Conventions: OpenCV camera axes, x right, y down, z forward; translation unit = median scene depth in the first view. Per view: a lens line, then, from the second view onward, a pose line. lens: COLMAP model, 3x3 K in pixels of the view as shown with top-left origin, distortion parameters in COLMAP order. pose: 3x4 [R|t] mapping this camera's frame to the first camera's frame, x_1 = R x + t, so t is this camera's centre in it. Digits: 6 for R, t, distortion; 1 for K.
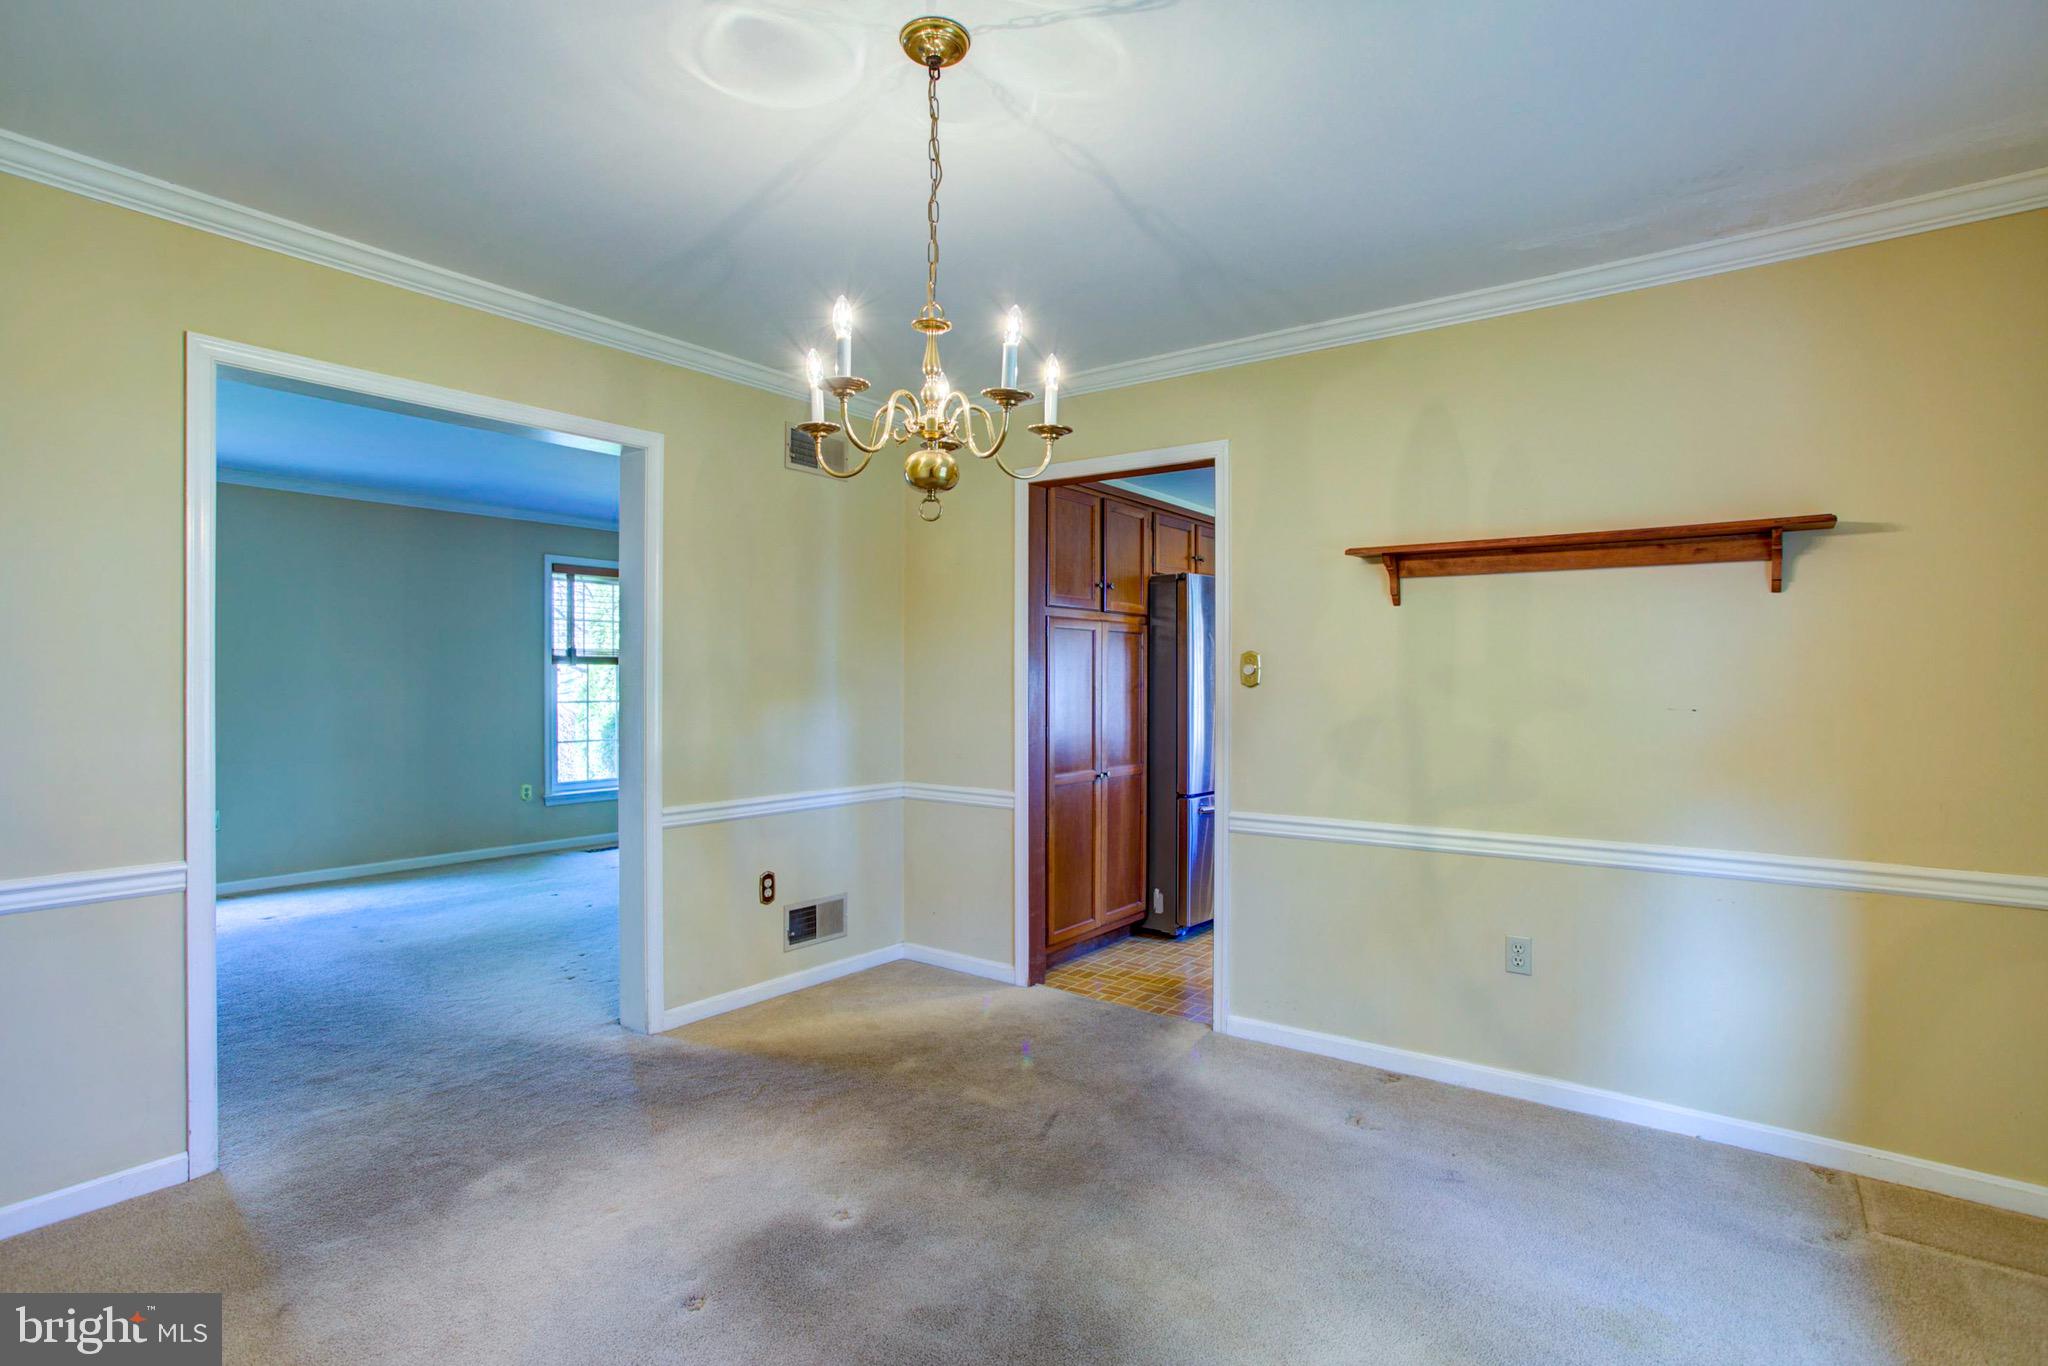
lens RADIAL K [[1029.9, 0, 1024.0], [0, 1029.9, 683.0], [0, 0, 1]] dist [-0.068934, 0.031168]
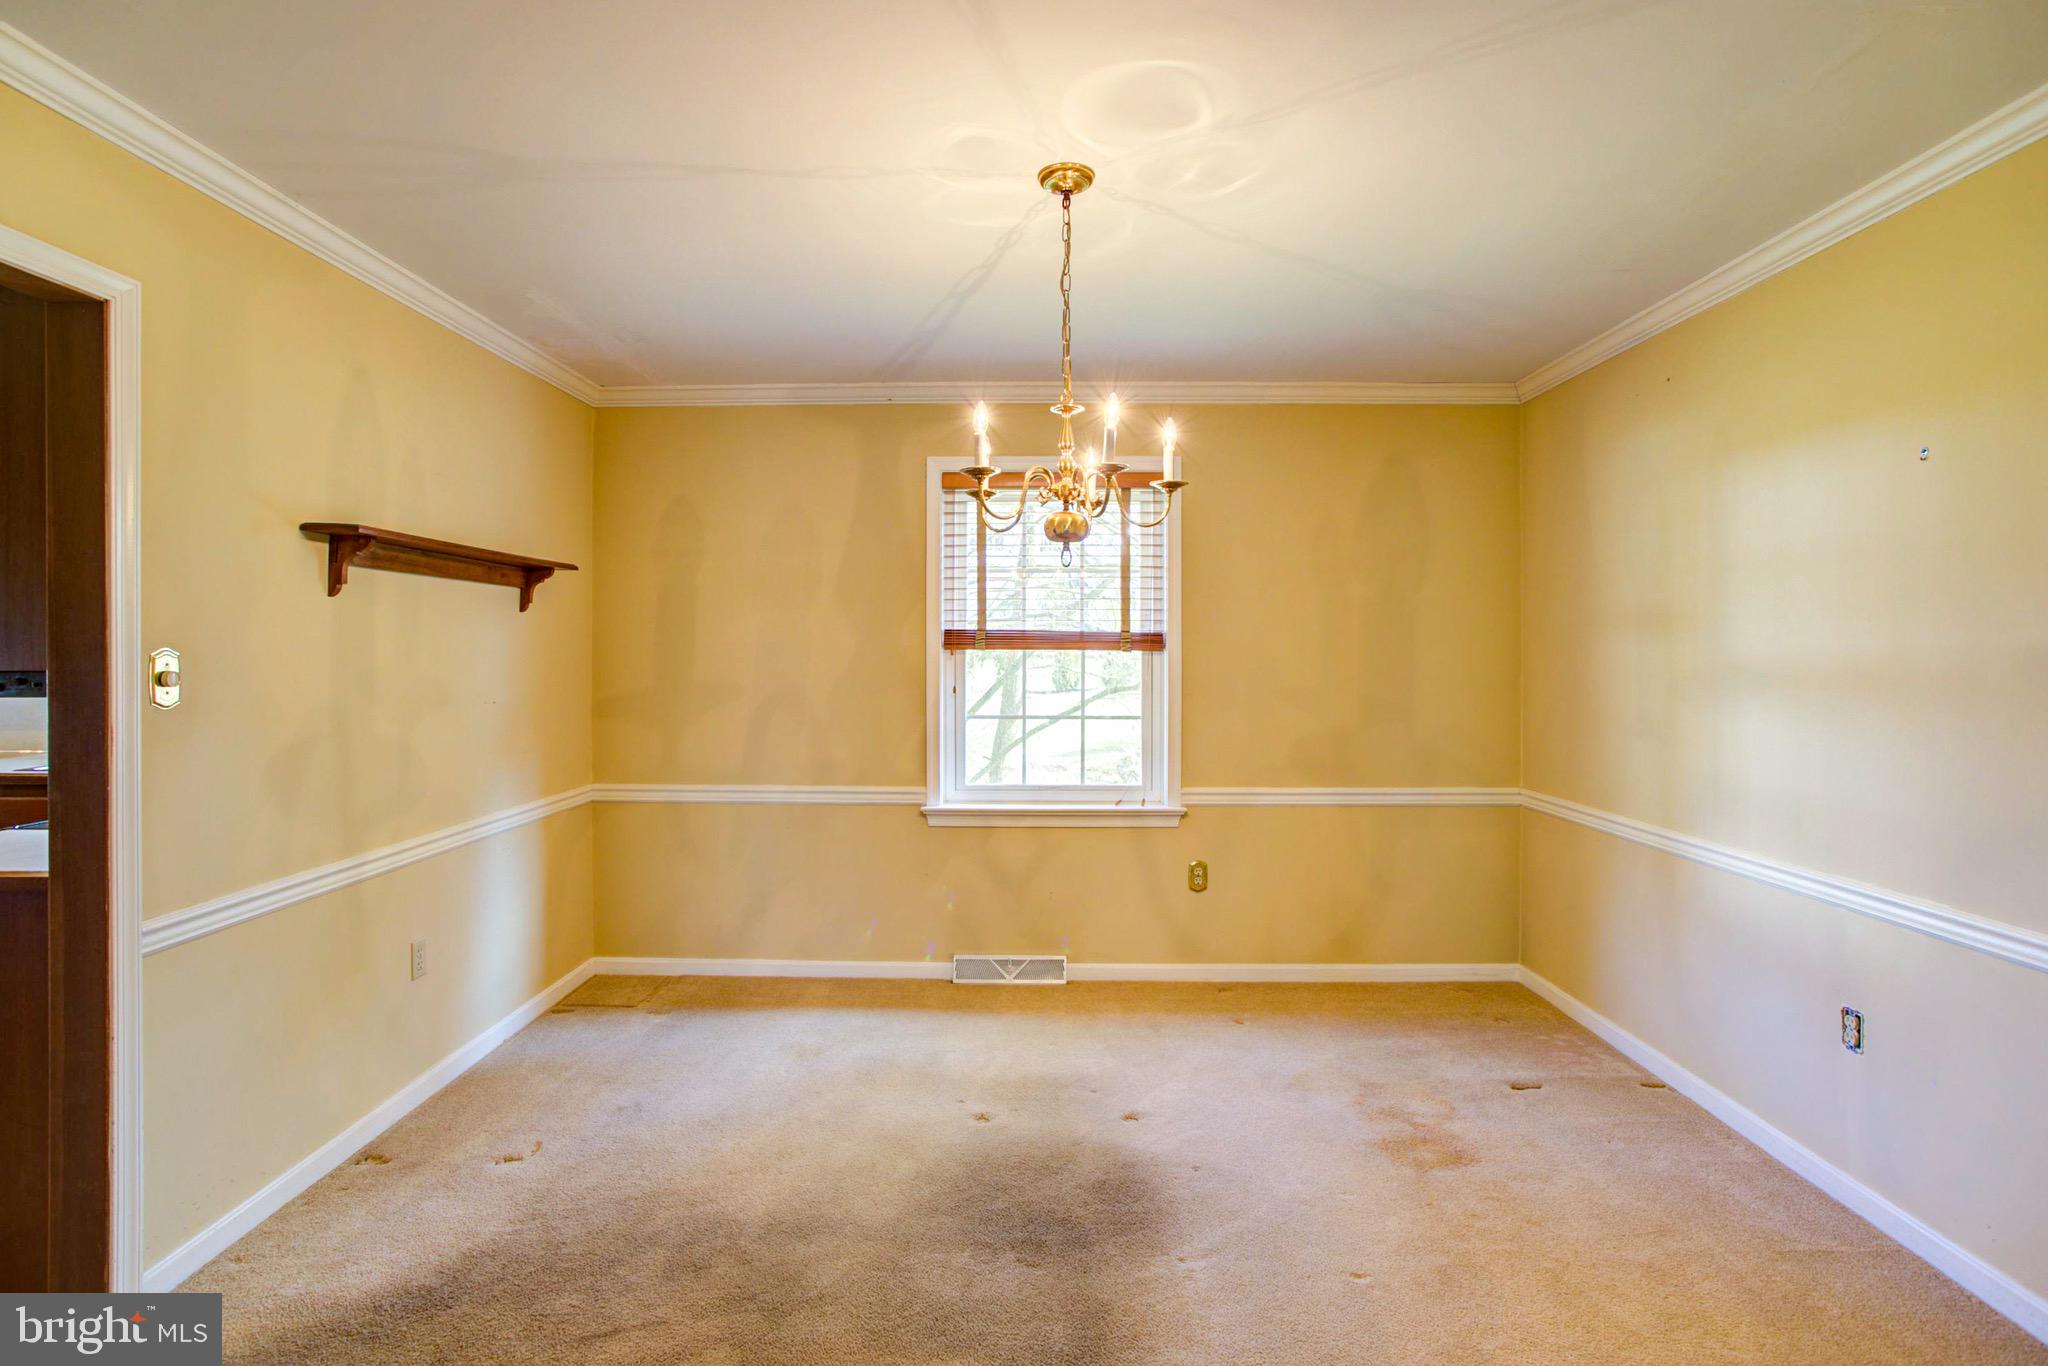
lens RADIAL K [[1007.2, 0, 1019.0], [0, 1007.2, 641.0], [0, 0, 1]] dist [-0.061628, 0.029176]
pose [[-0.596153, 0.005039, 0.802855, -0.689599], [0.003726, 0.999987, -0.003510, -0.040275], [-0.802862, 0.000899, -0.596164, 1.183114]]
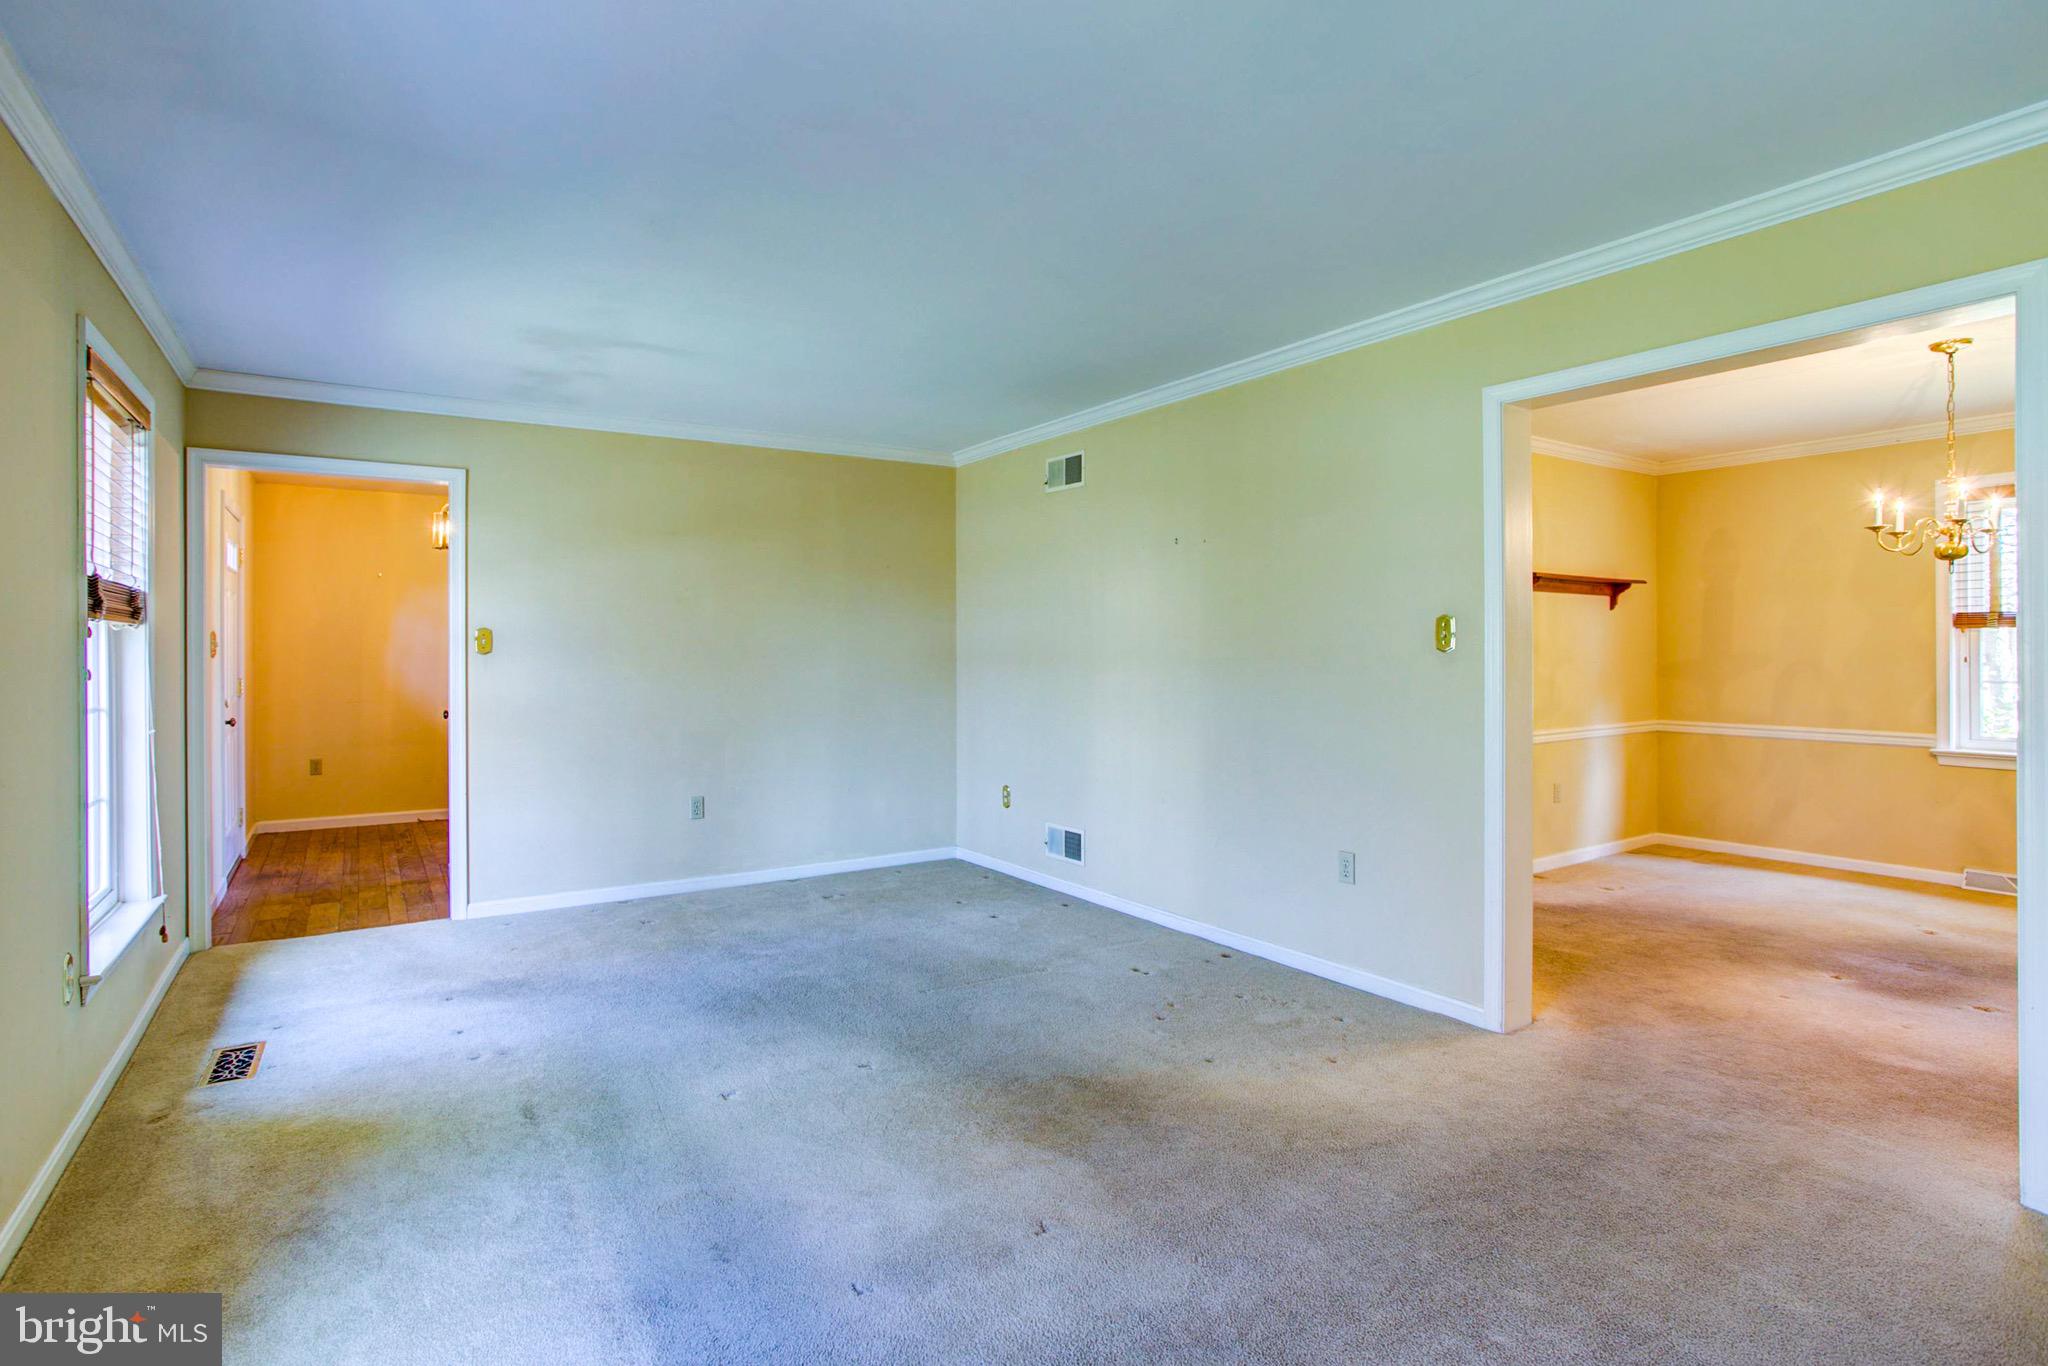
lens RADIAL K [[1036.2, 0, 997.9], [0, 1036.2, 651.1], [0, 0, 1]] dist [-0.062457, 0.035605]
pose [[0.341491, -0.005501, 0.939869, -1.812650], [0.011410, 0.999933, 0.001706, -0.014481], [-0.939816, 0.010141, 0.341531, 1.431700]]
